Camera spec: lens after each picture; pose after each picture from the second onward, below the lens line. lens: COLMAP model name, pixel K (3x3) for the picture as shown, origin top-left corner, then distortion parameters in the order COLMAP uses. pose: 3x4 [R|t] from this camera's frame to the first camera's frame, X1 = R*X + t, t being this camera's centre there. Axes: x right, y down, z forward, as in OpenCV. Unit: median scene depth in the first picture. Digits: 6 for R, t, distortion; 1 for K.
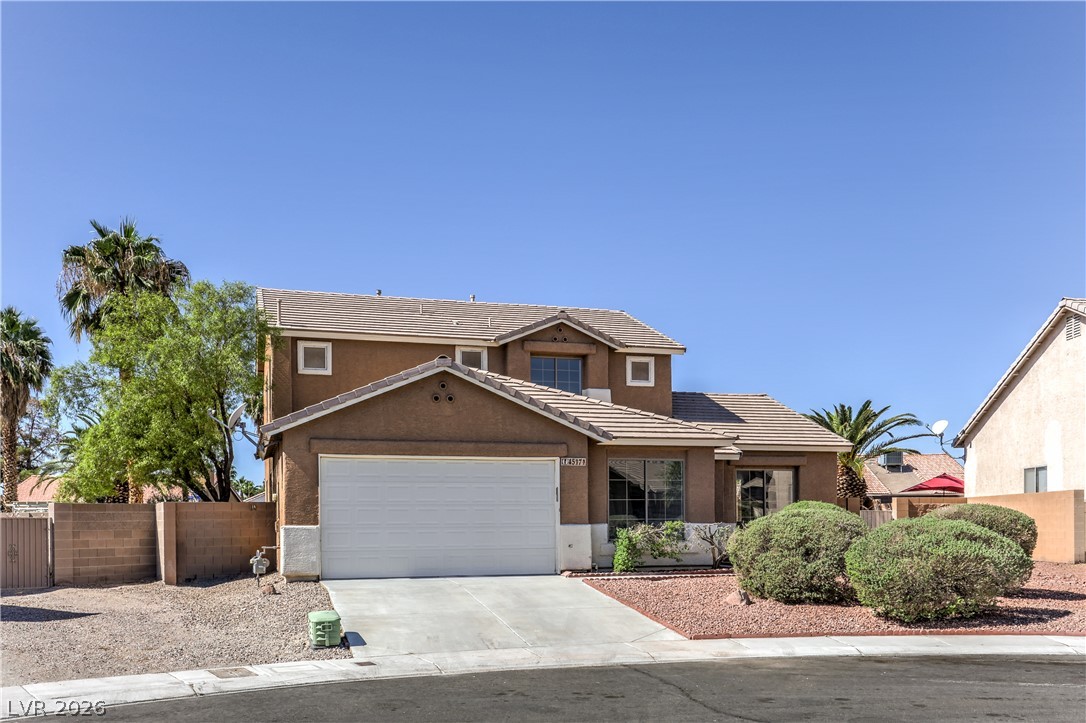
lens RADIAL K [[943.0, 0, 543.1], [0, 943.0, 361.0], [0, 0, 1]] dist [0.032971, 0.004248]
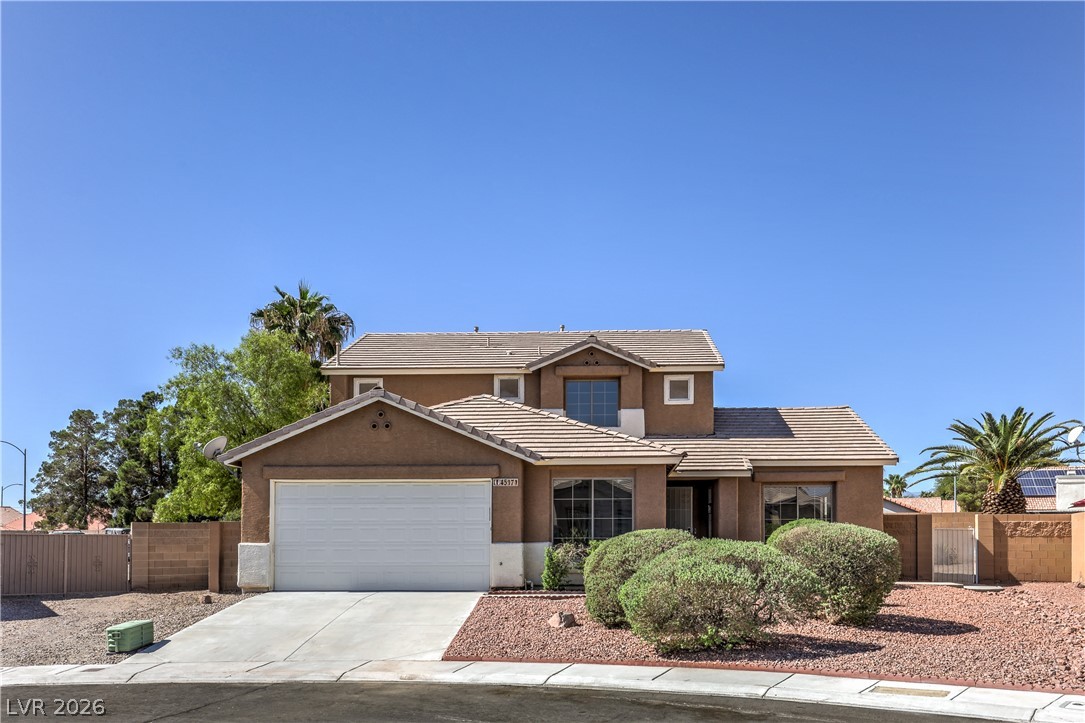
lens RADIAL K [[874.0, 0, 542.7], [0, 874.0, 364.2], [0, 0, 1]] dist [0.024627, 0.002421]
pose [[0.947387, -0.058627, -0.314674, 0.376156], [0.050573, 0.998151, -0.033705, 0.011484], [0.316069, 0.016017, 0.948601, 0.096261]]
